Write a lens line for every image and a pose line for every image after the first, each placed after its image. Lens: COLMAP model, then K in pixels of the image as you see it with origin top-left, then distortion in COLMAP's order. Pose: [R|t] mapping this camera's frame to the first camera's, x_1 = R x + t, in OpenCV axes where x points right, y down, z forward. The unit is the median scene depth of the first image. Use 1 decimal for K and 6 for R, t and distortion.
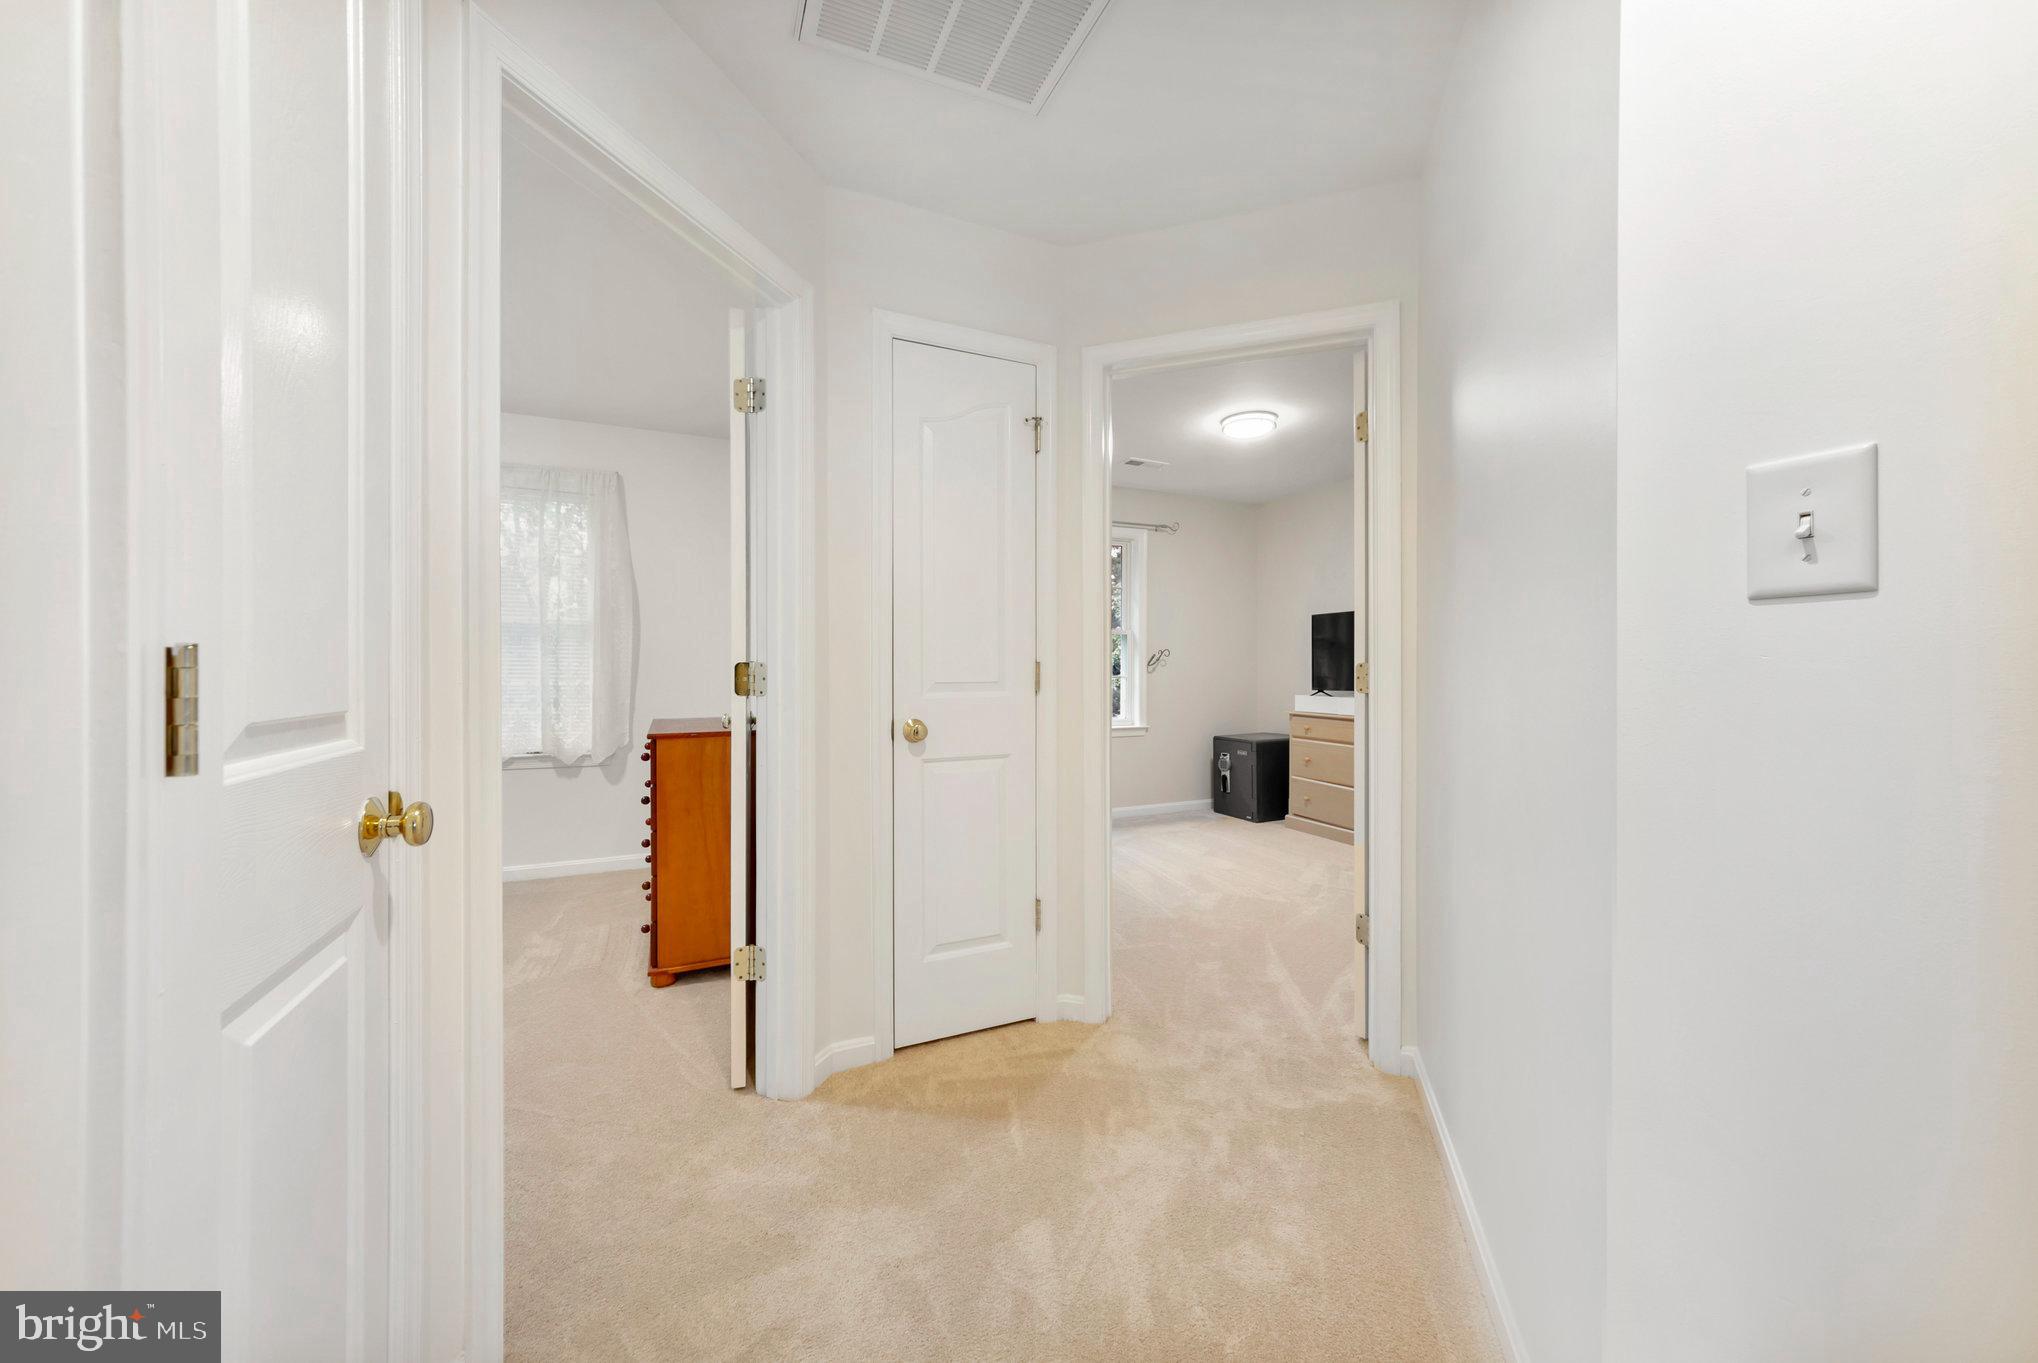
lens RADIAL K [[739.3, 0, 1012.3], [0, 739.3, 669.8], [0, 0, 1]] dist [0.006519, 0.001005]
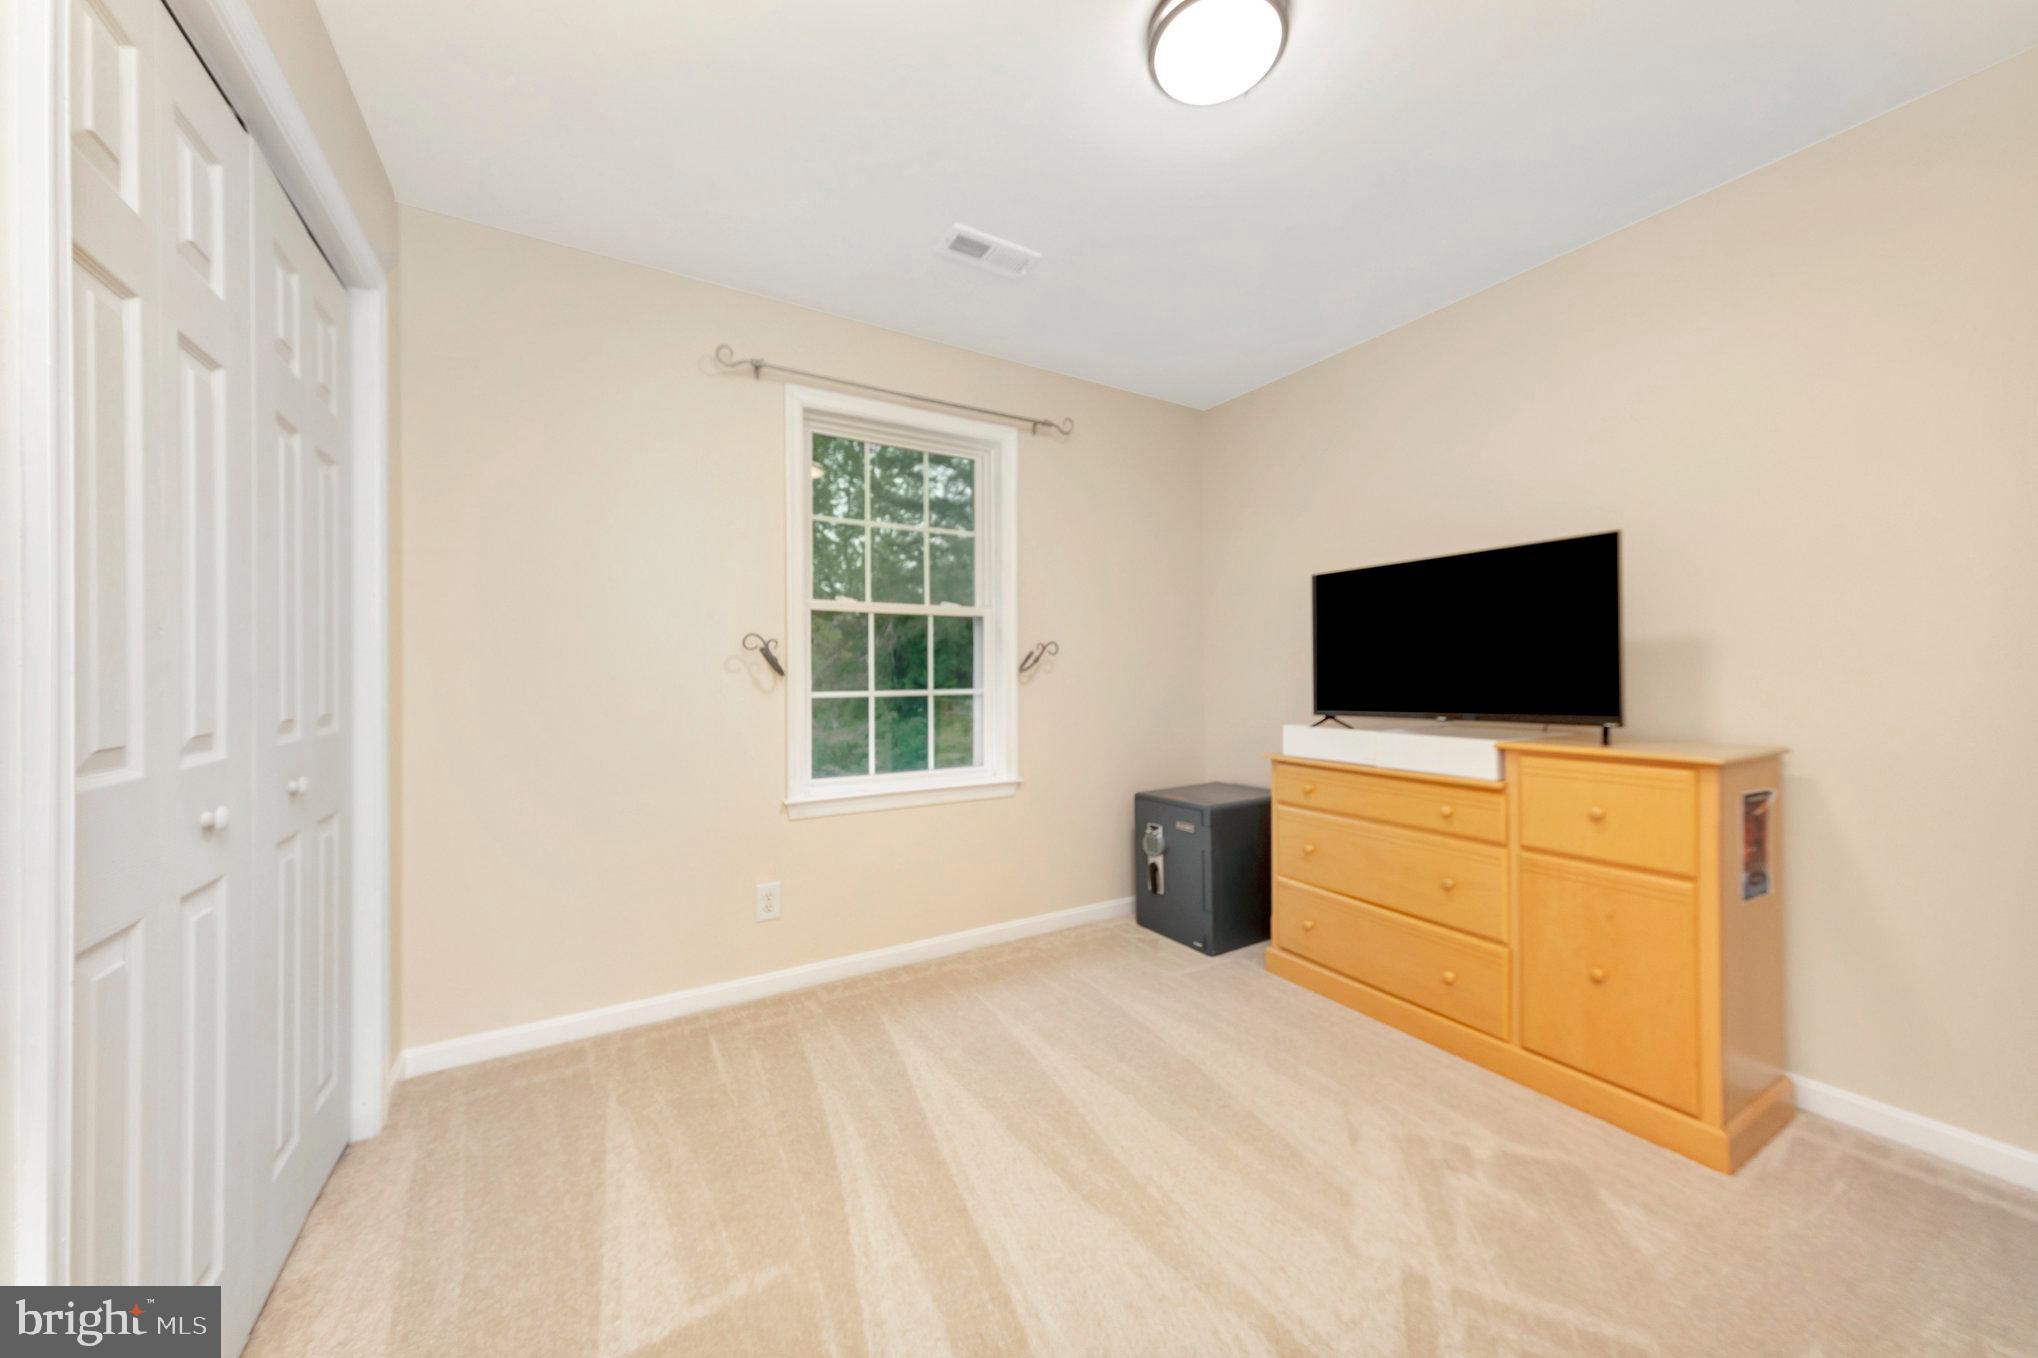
lens RADIAL K [[739.3, 0, 1024.1], [0, 739.3, 675.8], [0, 0, 1]] dist [0.006519, 0.001005]
pose [[0.993283, -0.006424, 0.115532, 0.123882], [0.006094, 0.999976, 0.003208, -0.004242], [-0.115550, -0.002482, 0.993299, 0.452018]]
